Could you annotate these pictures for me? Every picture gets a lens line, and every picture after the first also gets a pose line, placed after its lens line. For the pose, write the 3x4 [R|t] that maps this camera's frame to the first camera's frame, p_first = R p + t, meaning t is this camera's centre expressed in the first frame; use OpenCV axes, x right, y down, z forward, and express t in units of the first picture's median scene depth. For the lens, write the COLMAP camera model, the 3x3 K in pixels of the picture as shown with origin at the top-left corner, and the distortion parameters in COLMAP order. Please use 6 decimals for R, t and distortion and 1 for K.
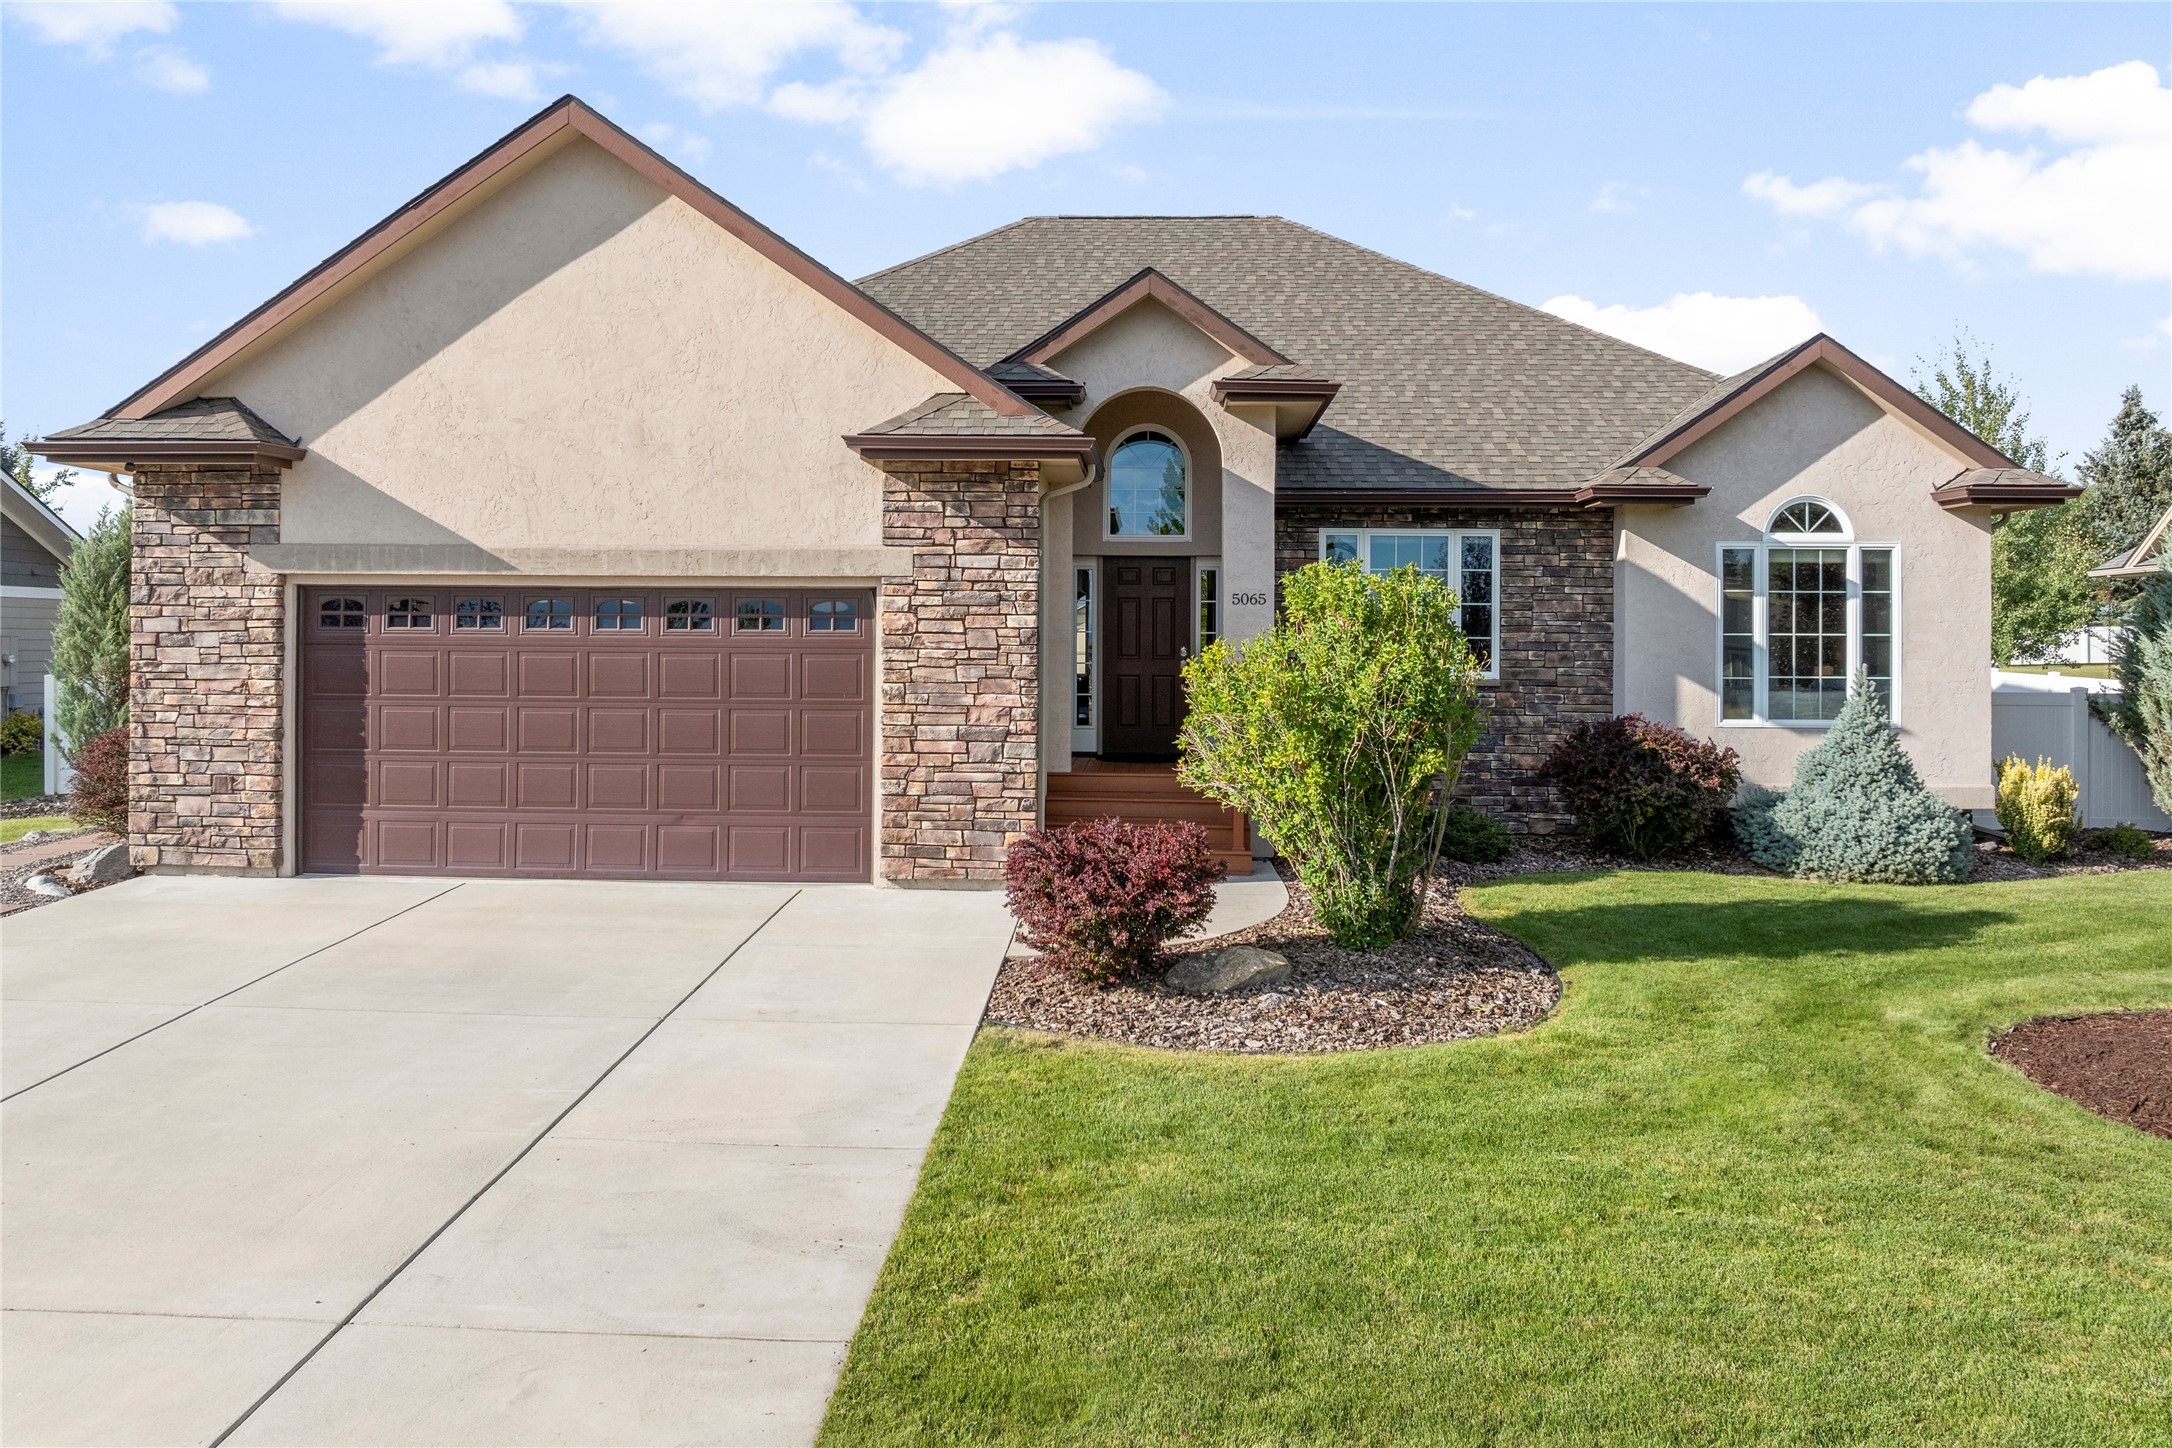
lens RADIAL K [[1540.3, 0, 1089.5], [0, 1540.3, 634.3], [0, 0, 1]] dist [-0.009282, -0.051879]
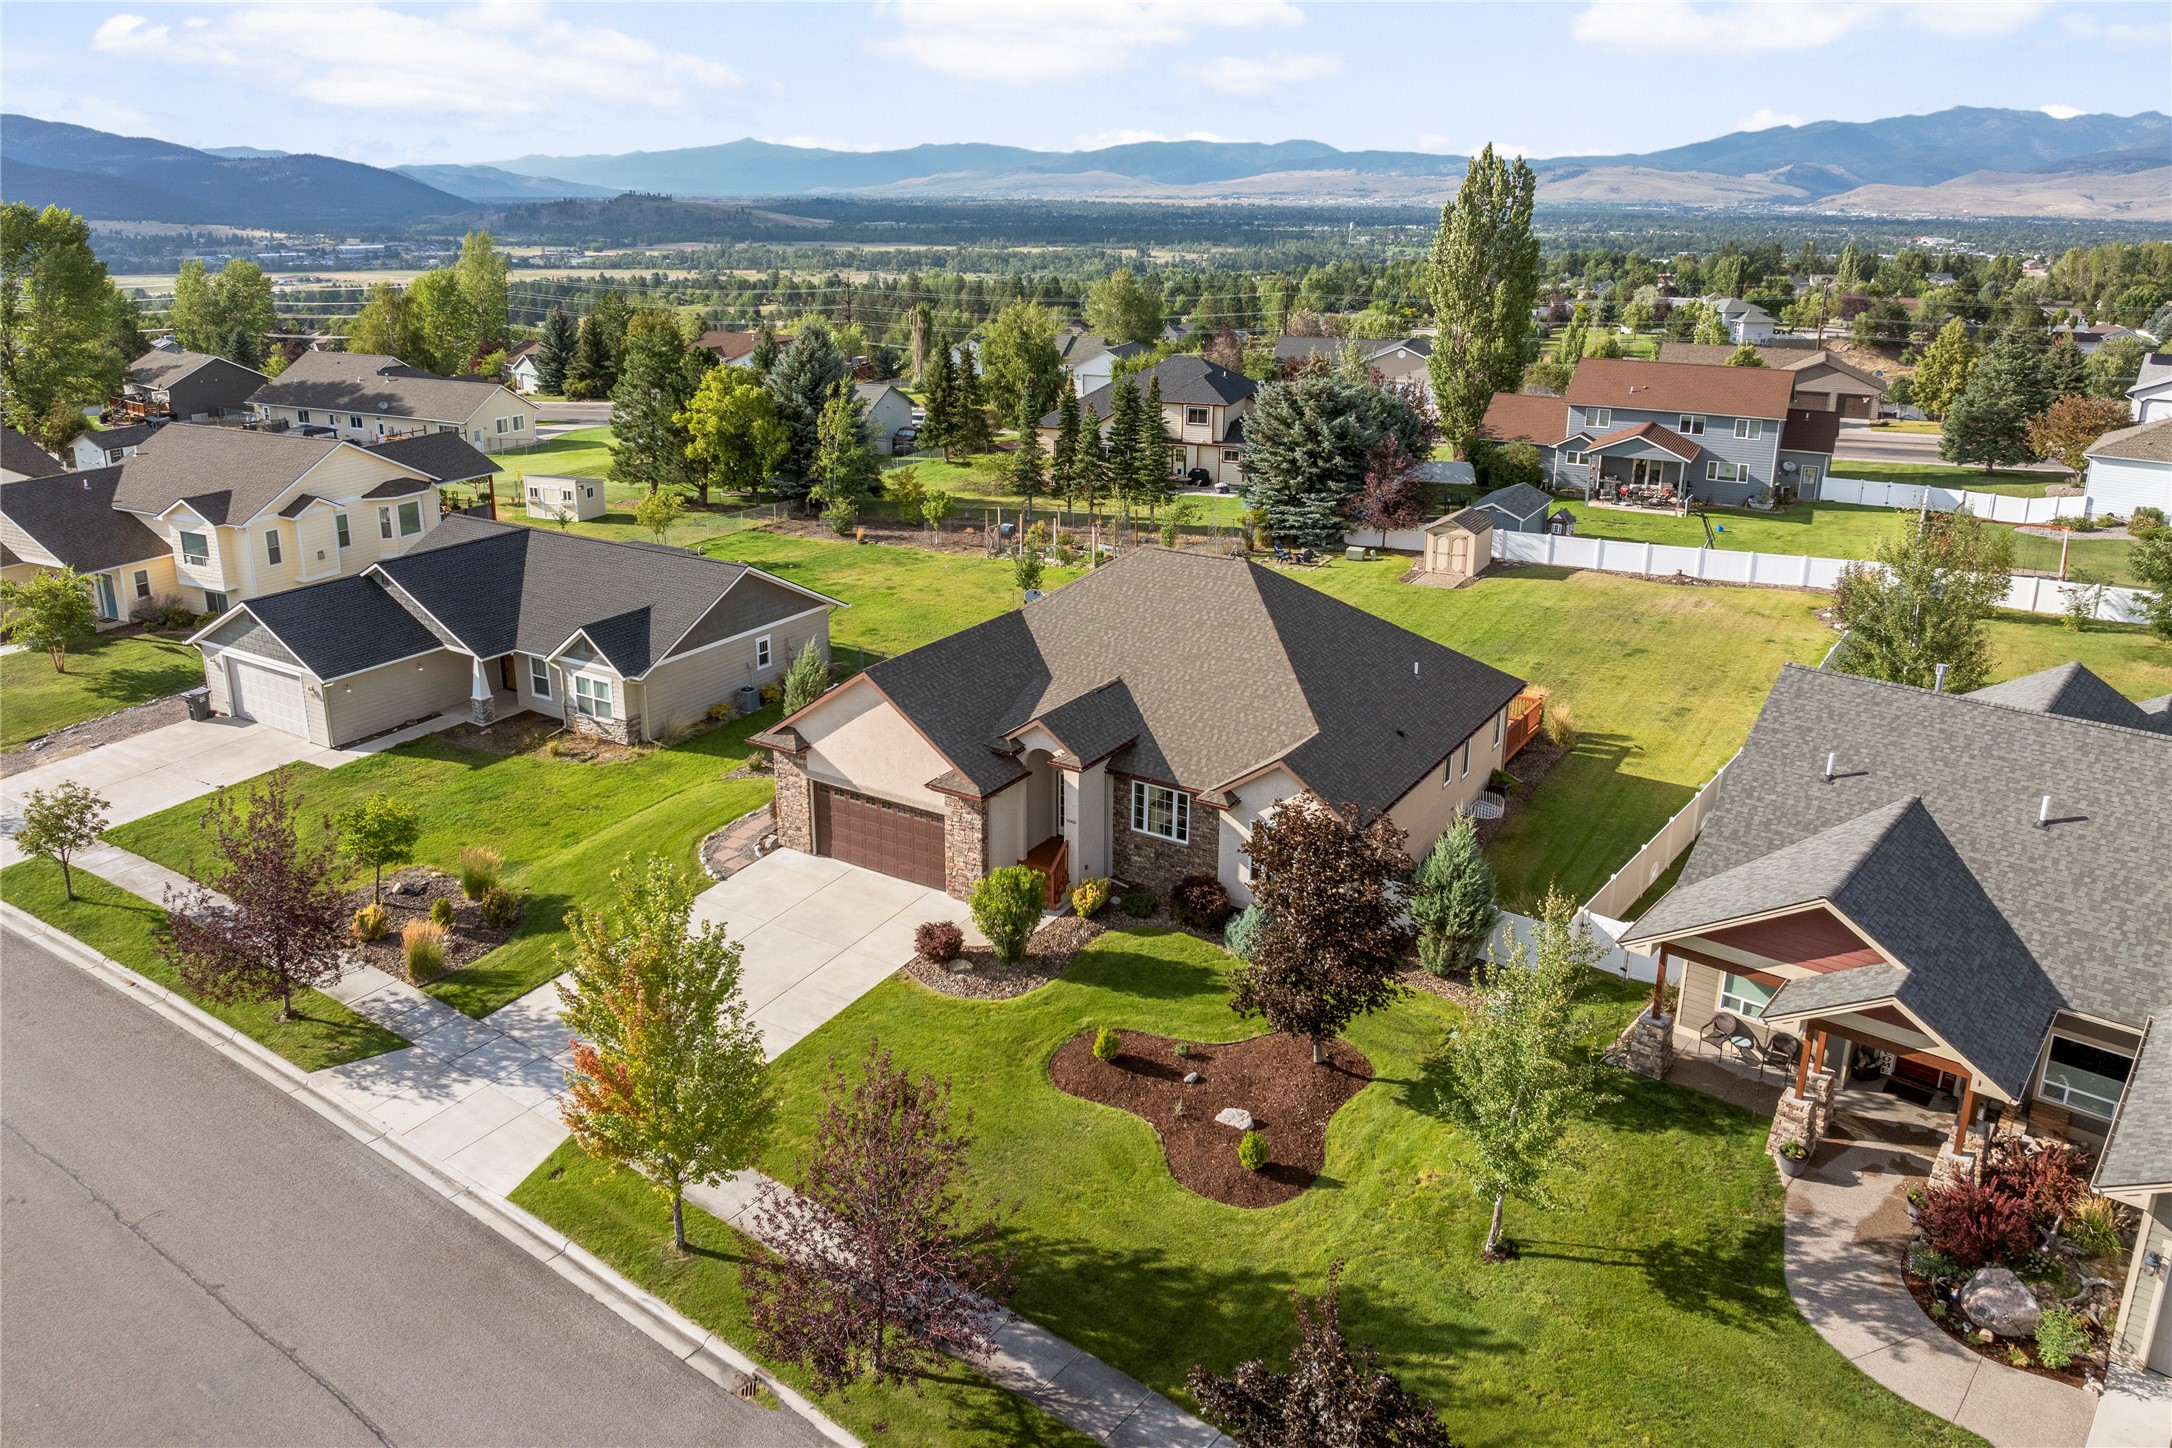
lens RADIAL K [[1541.4, 0, 1089.5], [0, 1541.4, 630.6], [0, 0, 1]] dist [-0.035981, 0.003804]
pose [[0.873605, 0.140964, -0.465772, 1.651327], [0.000341, 0.956949, 0.290256, -1.397470], [0.486636, -0.253728, 0.835947, -1.574730]]
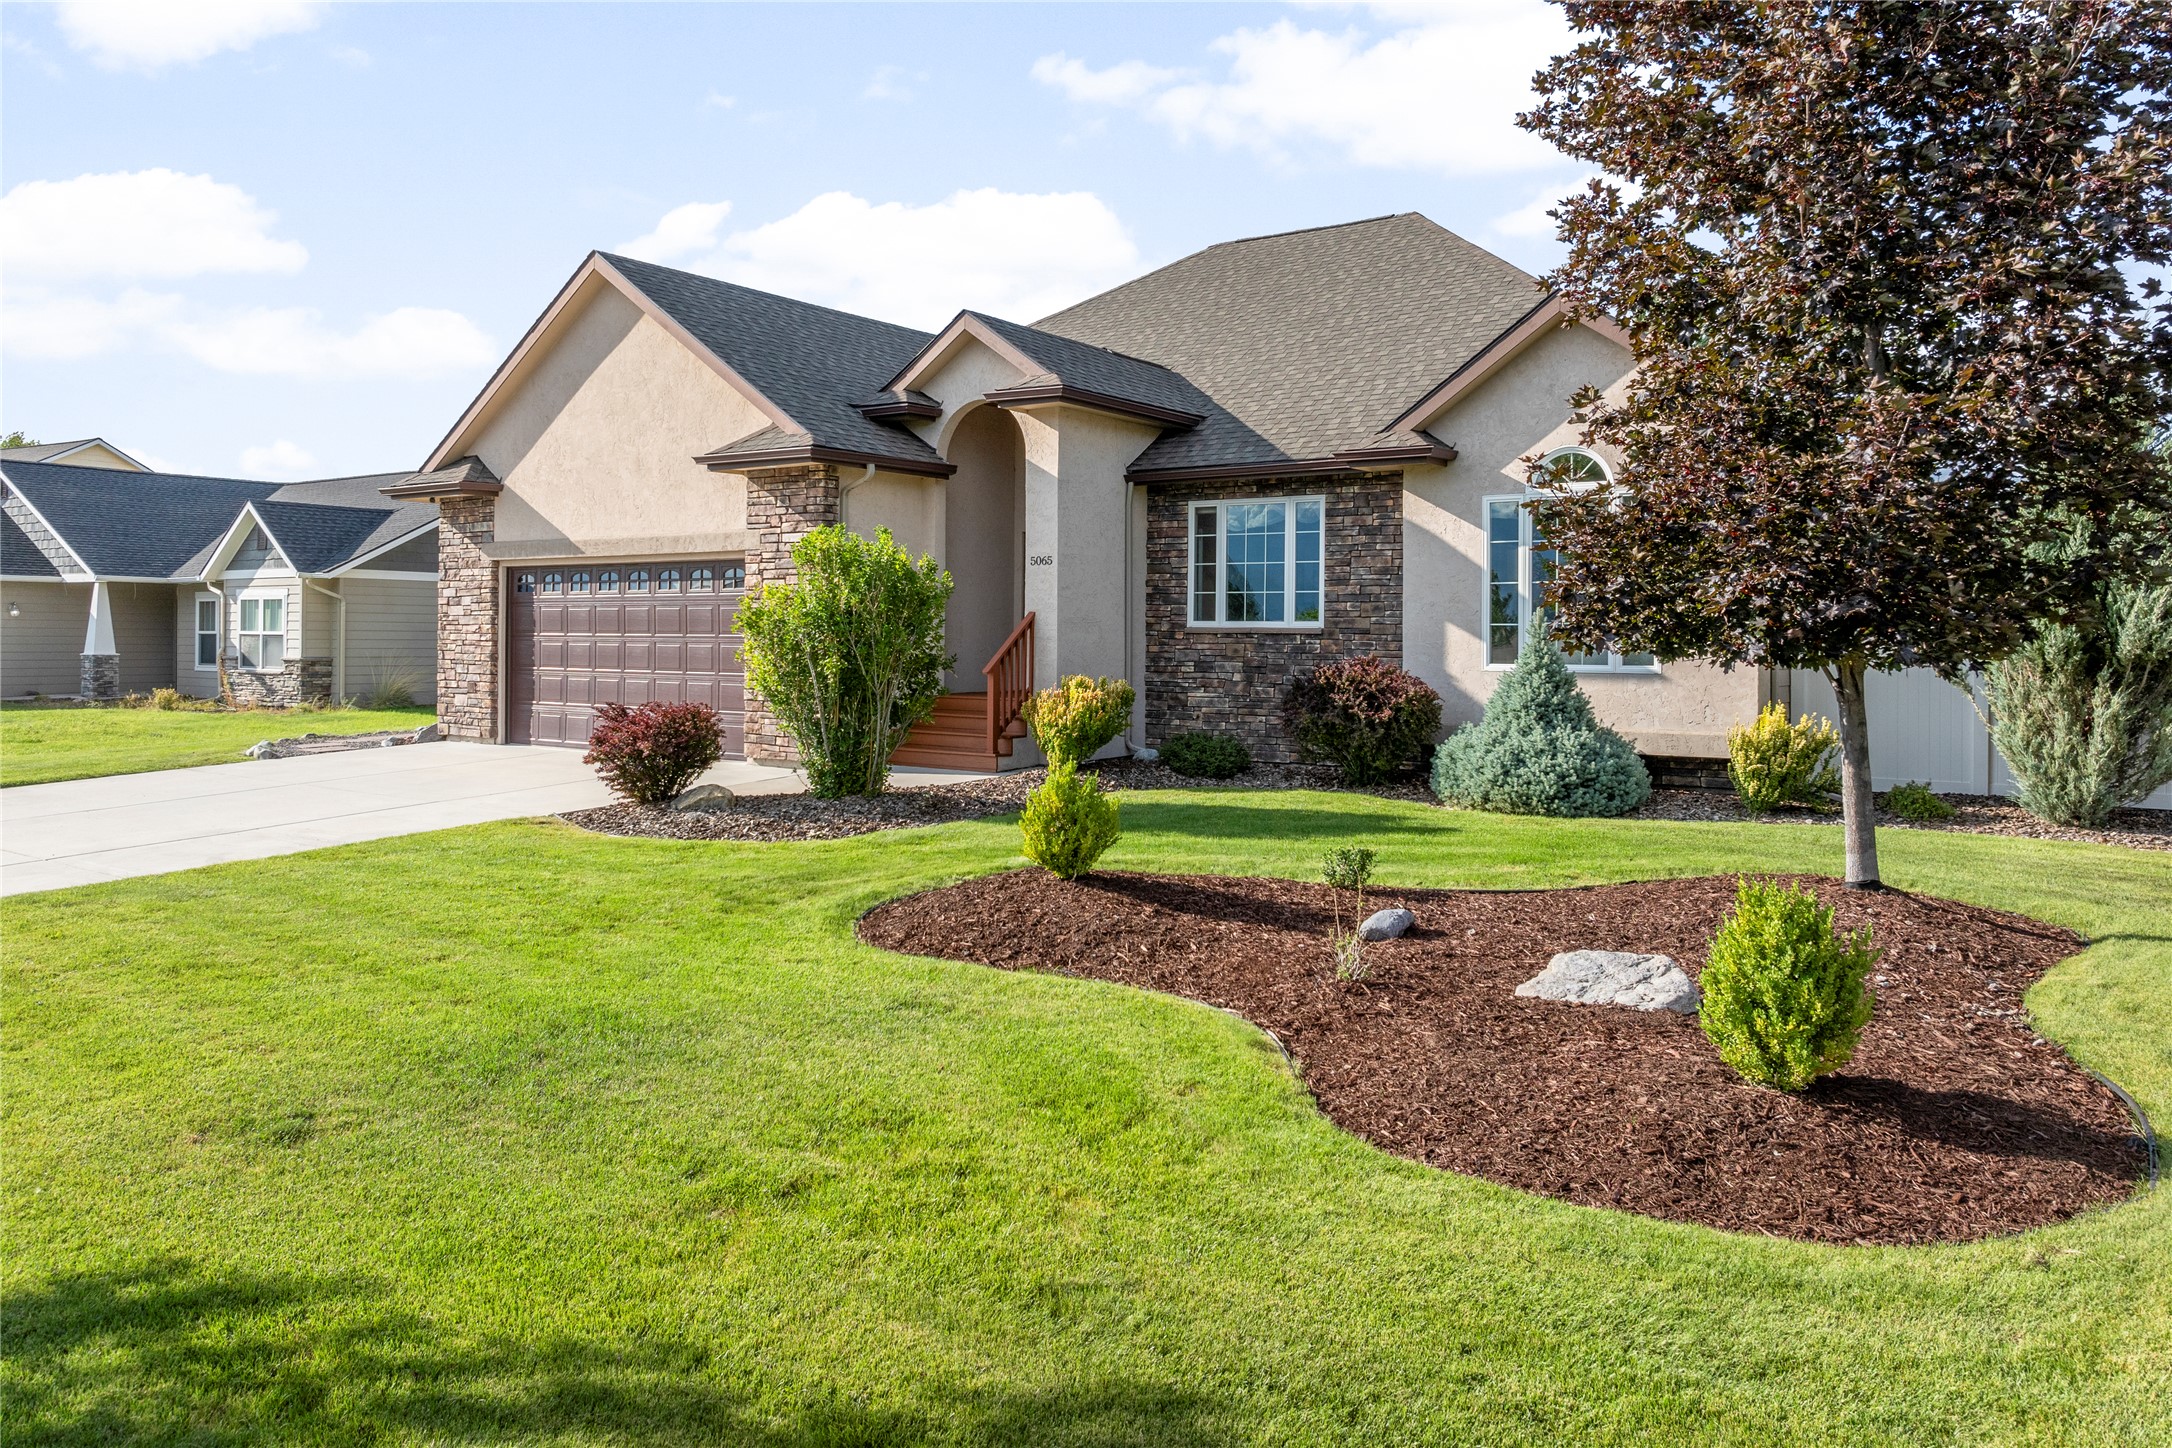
lens RADIAL K [[1540.3, 0, 1089.5], [0, 1540.3, 634.3], [0, 0, 1]] dist [-0.009282, -0.051879]
pose [[0.842405, -0.002314, -0.538840, 0.904667], [0.001697, 0.999997, -0.001642, 0.044031], [0.538842, 0.000469, 0.842407, -0.051149]]
